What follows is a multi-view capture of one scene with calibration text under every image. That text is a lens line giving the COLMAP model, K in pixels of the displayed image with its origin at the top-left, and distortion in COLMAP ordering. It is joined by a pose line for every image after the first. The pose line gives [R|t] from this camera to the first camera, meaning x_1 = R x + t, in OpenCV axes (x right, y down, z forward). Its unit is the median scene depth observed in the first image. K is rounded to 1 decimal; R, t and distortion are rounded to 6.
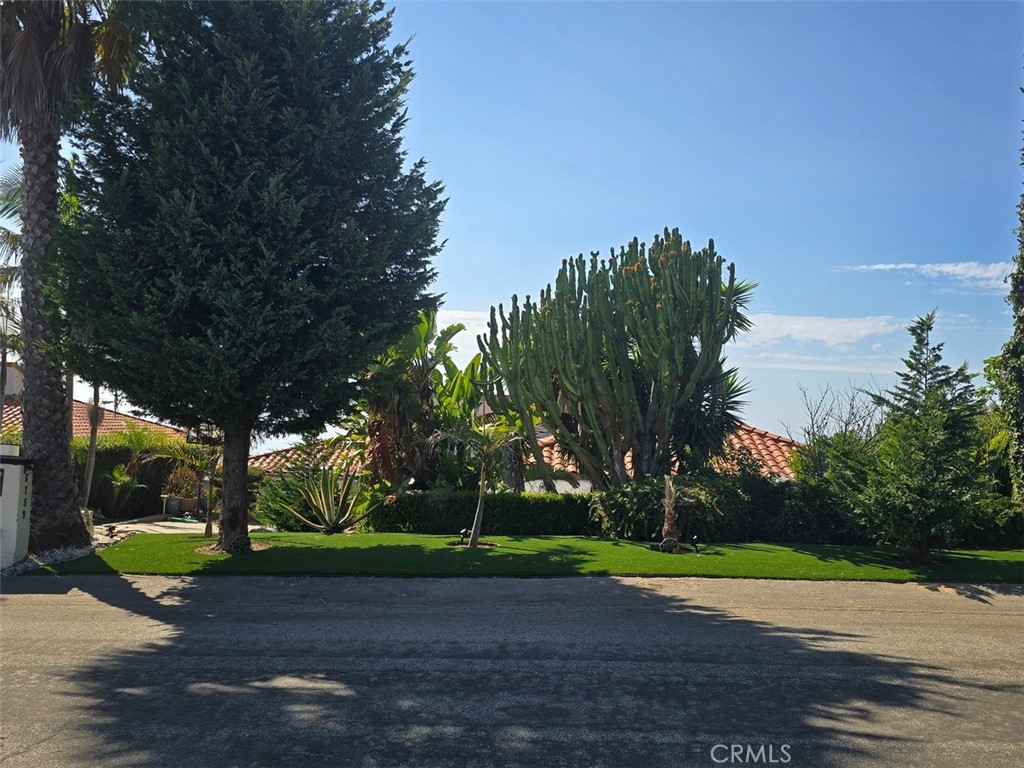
lens RADIAL K [[862.7, 0, 512.0], [0, 862.7, 384.0], [0, 0, 1]] dist [0.070715, -0.073339]
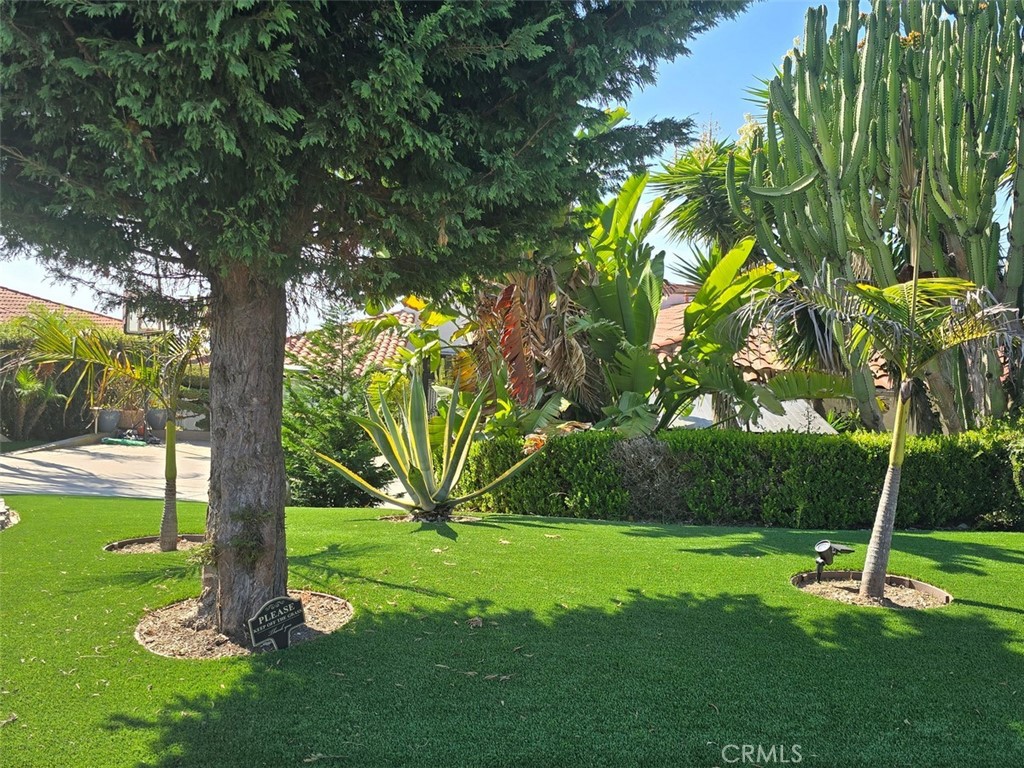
lens RADIAL K [[862.7, 0, 512.0], [0, 862.7, 384.0], [0, 0, 1]] dist [0.070715, -0.073339]
pose [[0.998481, -0.000106, 0.055102, -0.266784], [-0.006406, 0.992995, 0.117985, 0.060301], [-0.054728, -0.118158, 0.991485, 0.750863]]
